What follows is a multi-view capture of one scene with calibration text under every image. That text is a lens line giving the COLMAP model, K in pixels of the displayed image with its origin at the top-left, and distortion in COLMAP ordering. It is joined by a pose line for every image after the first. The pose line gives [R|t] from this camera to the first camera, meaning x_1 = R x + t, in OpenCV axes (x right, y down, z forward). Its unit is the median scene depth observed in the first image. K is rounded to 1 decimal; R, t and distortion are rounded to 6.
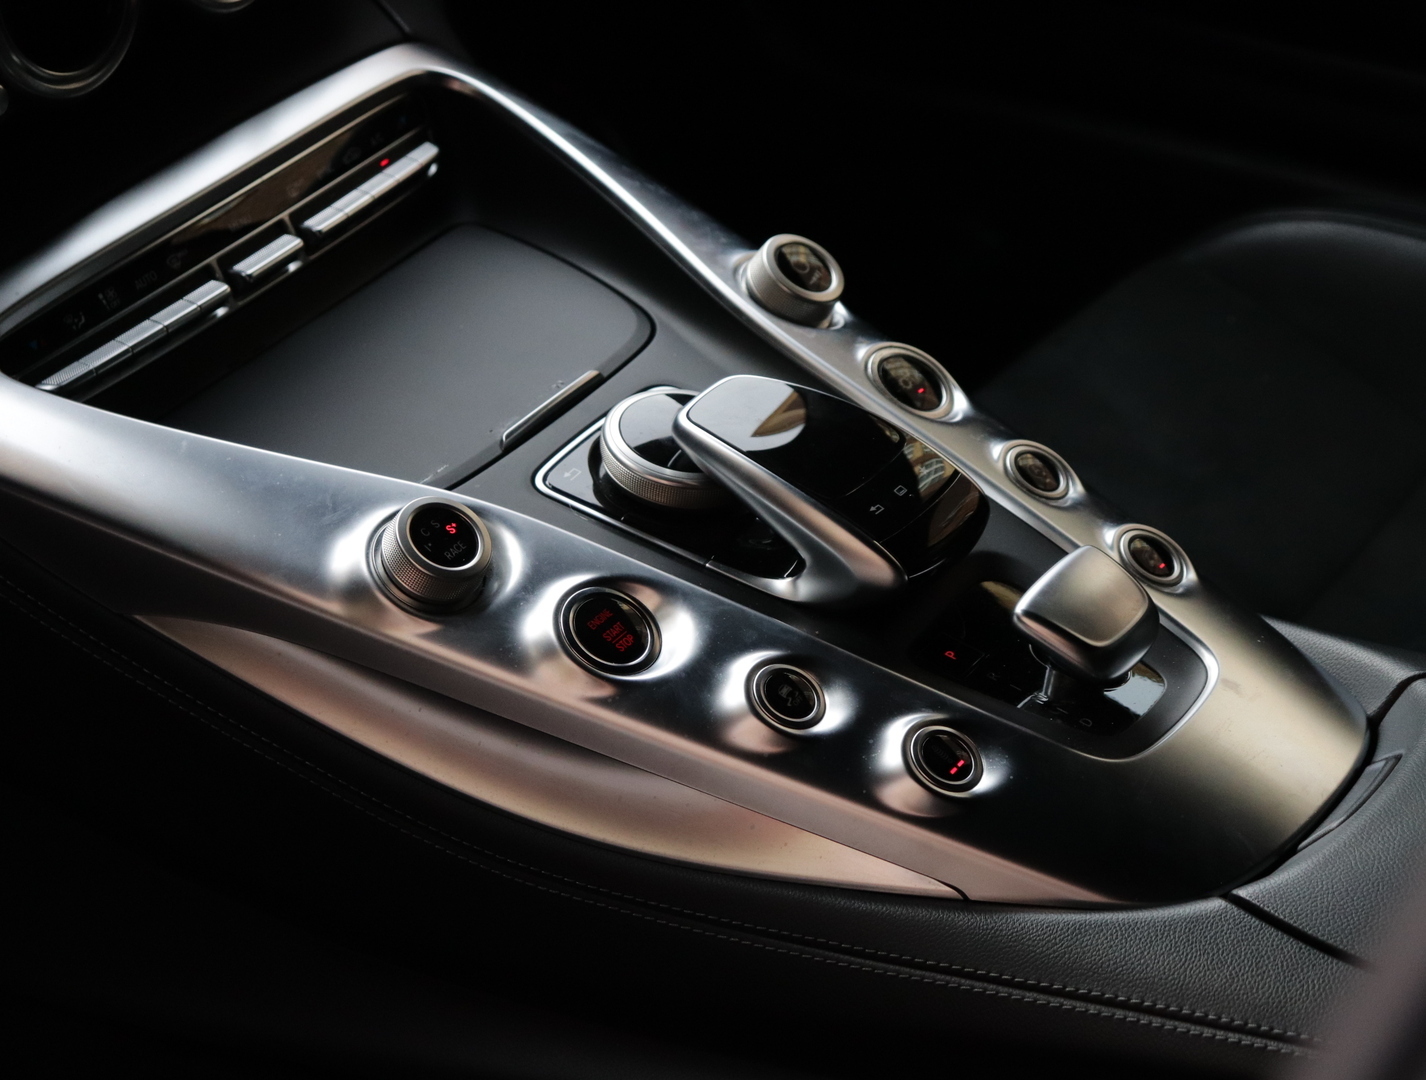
lens RADIAL K [[3621.1, 0, 713.0], [0, 3621.1, 540.5], [0, 0, 1]] dist [-0.039254, 0.000000]
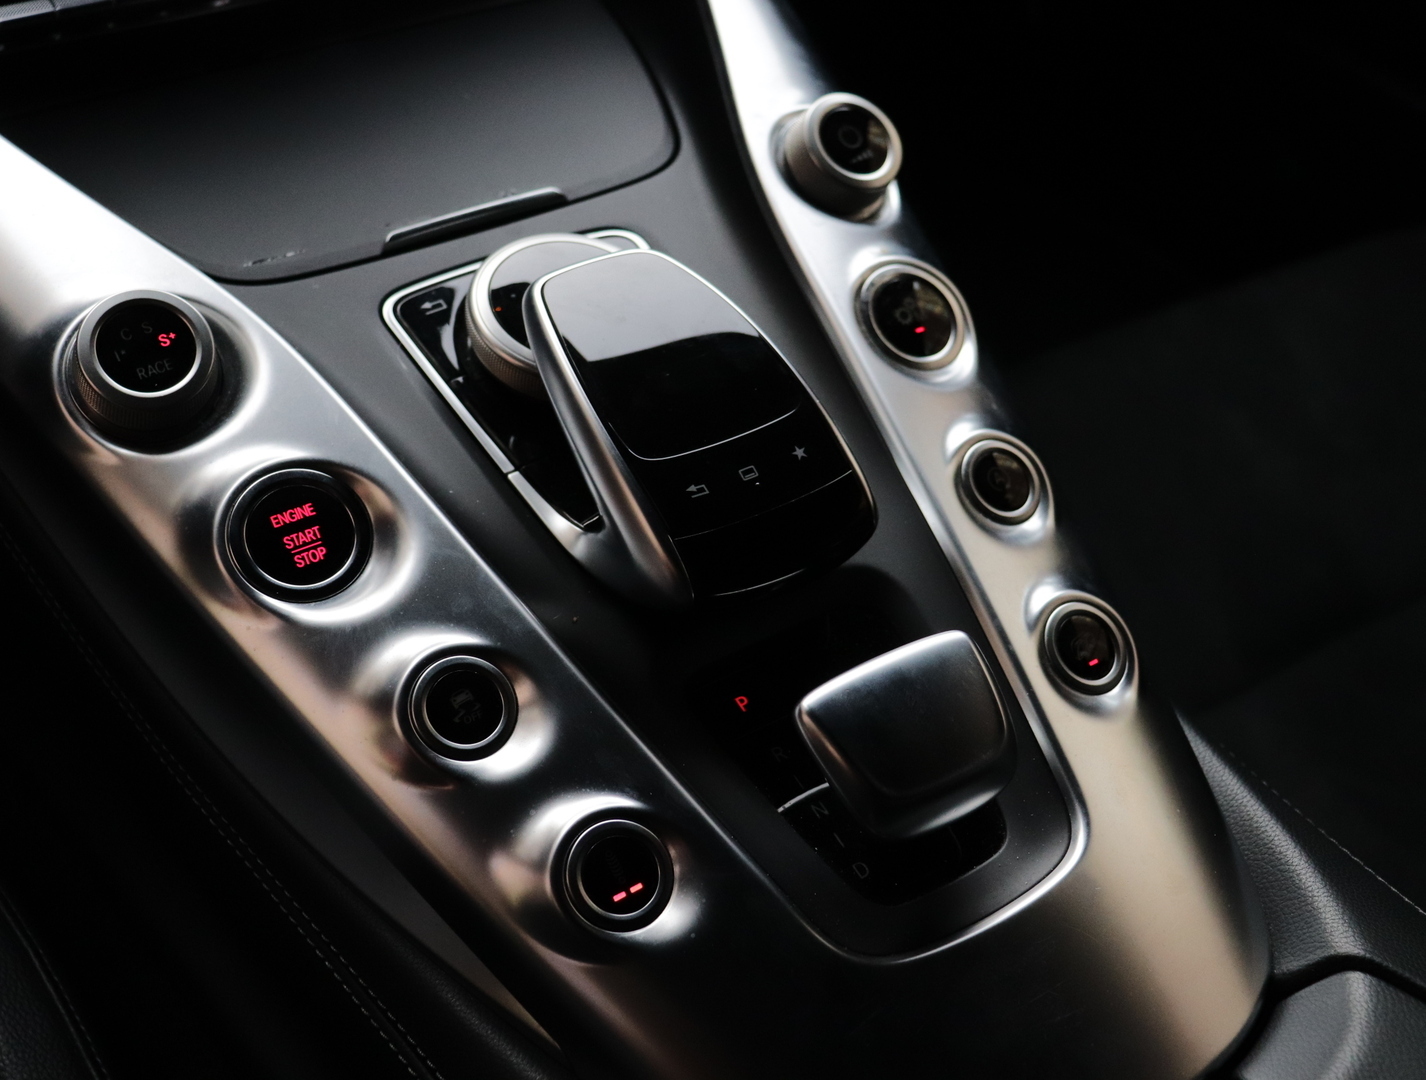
lens RADIAL K [[1709.4, 0, 714.4], [0, 1709.4, 537.5], [0, 0, 1]] dist [0.021133, 0.000000]
pose [[0.911128, 0.337824, -0.236052, 0.133119], [-0.284308, 0.929887, 0.233409, -0.081482], [0.298353, -0.145554, 0.943292, 0.673890]]
